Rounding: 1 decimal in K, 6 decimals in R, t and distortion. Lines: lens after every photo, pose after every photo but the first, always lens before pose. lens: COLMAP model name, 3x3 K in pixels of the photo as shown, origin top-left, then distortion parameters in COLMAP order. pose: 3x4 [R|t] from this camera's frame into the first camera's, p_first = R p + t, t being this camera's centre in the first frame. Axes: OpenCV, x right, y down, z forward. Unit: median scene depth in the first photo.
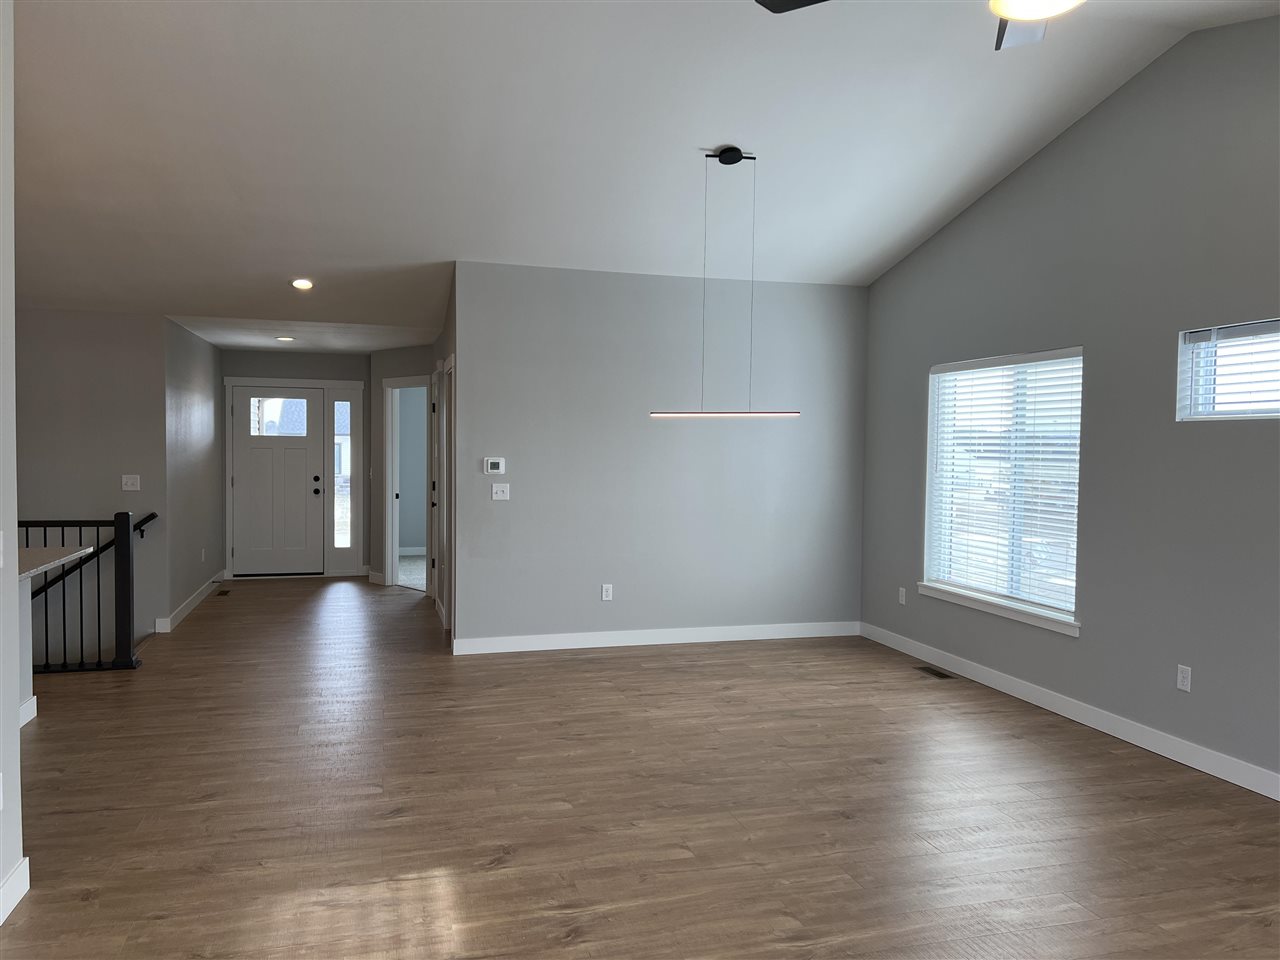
lens RADIAL K [[963.4, 0, 640.0], [0, 963.4, 480.0], [0, 0, 1]] dist [0.116457, -0.141861]
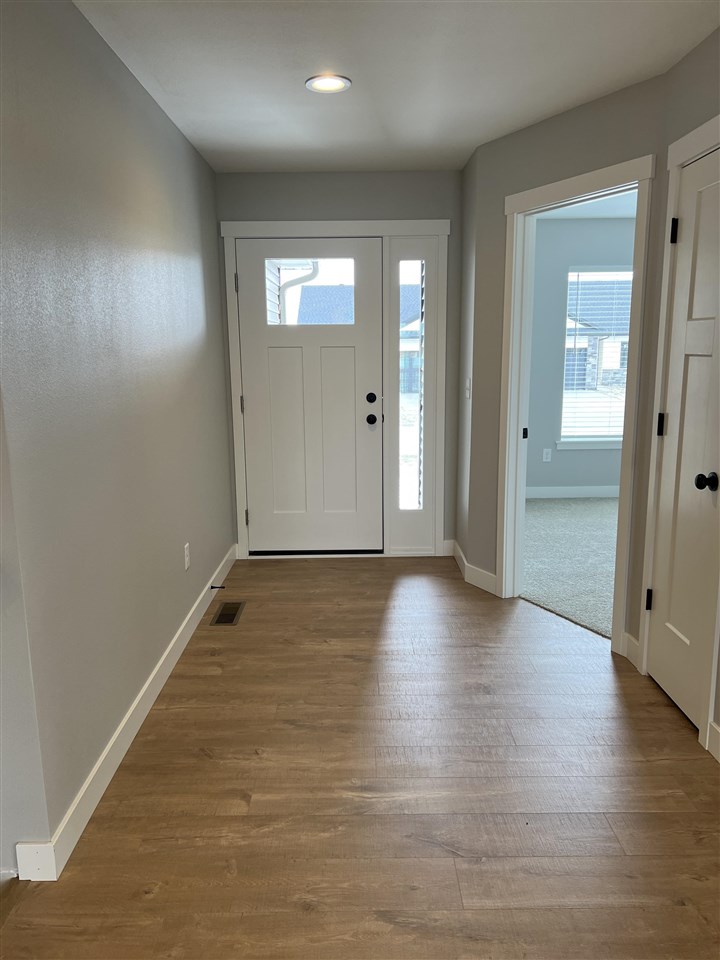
lens RADIAL K [[722.5, 0, 360.0], [0, 722.5, 480.0], [0, 0, 1]] dist [0.116457, -0.141861]
pose [[0.963950, 0.025731, -0.264835, -0.218555], [0.013088, 0.989524, 0.143776, -0.014952], [0.265760, -0.142059, 0.953515, 0.565624]]
